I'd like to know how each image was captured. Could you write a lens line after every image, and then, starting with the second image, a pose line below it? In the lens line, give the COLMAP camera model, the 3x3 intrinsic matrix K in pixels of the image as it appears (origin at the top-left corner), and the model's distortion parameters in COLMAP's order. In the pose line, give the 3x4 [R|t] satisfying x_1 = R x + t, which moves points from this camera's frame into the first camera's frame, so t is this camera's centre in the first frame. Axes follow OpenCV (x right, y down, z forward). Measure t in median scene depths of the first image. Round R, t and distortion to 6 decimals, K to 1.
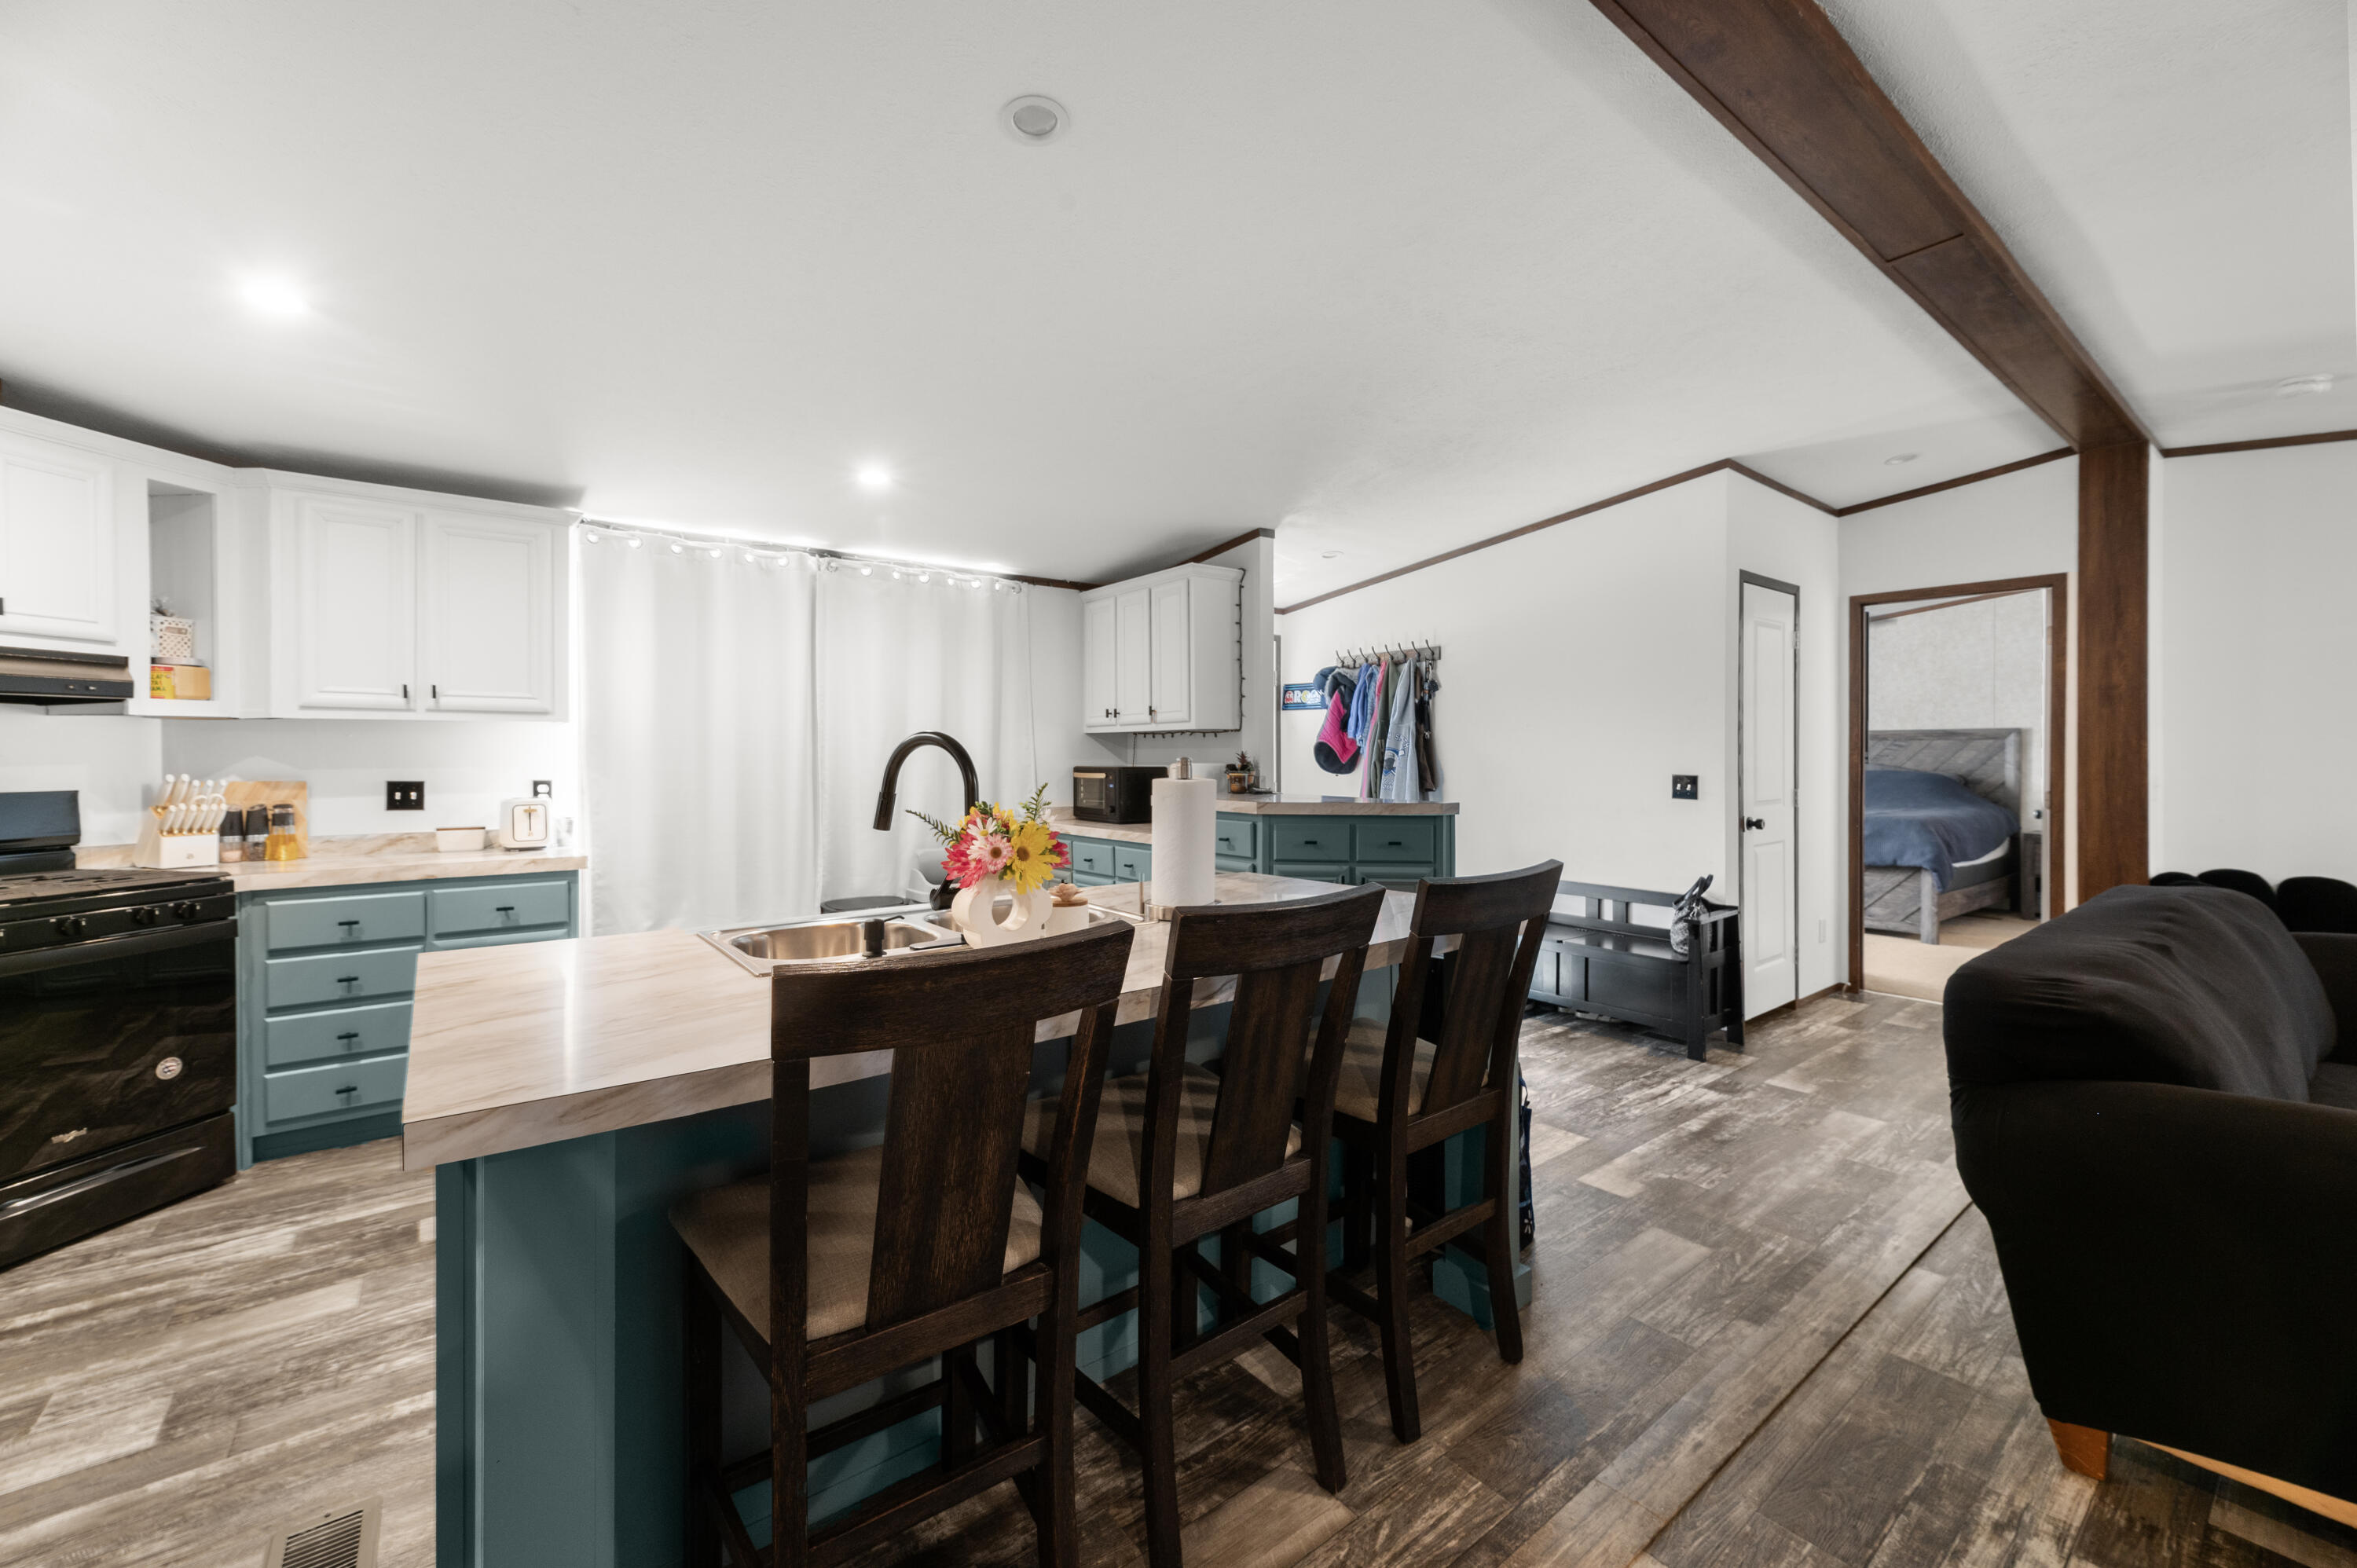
lens RADIAL K [[945.2, 0, 1192.8], [0, 945.2, 773.0], [0, 0, 1]] dist [0.006115, -0.000687]
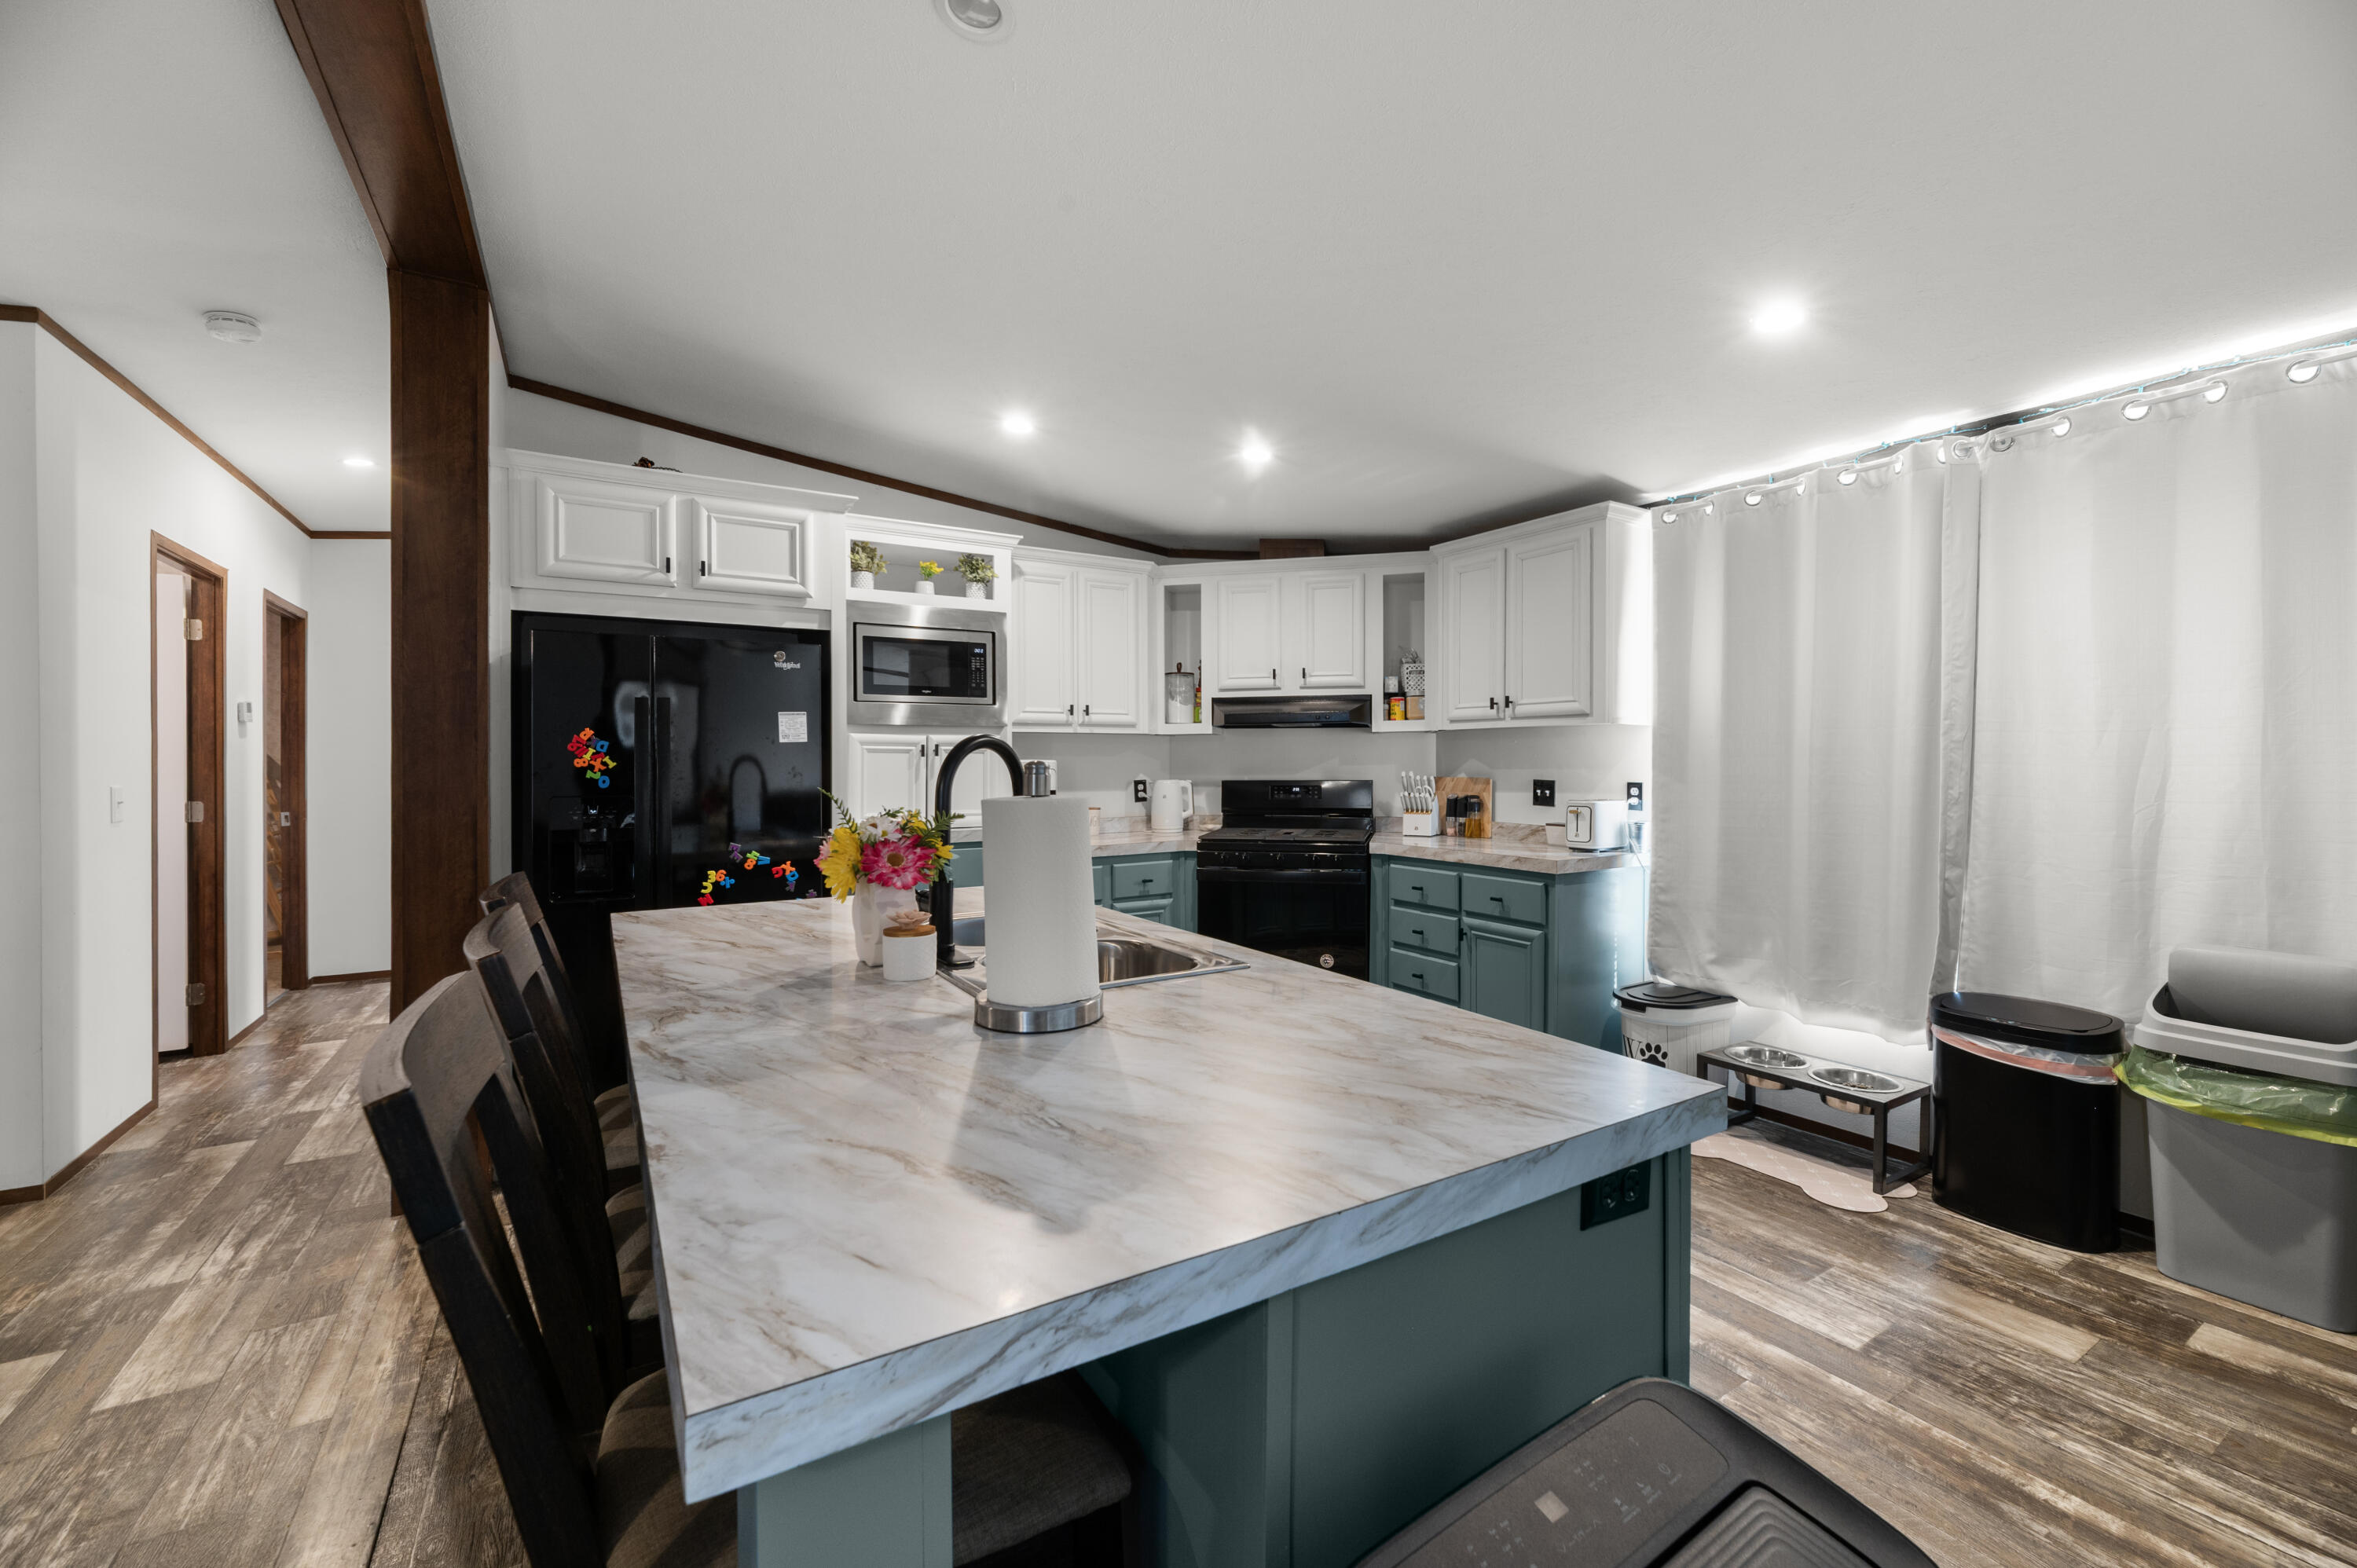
lens RADIAL K [[945.2, 0, 1199.7], [0, 945.2, 758.7], [0, 0, 1]] dist [0.006115, -0.000687]
pose [[-0.109462, -0.002309, -0.993988, 0.148881], [-0.017545, 0.999846, -0.000391, -0.004009], [0.993836, 0.017397, -0.109486, 0.304963]]
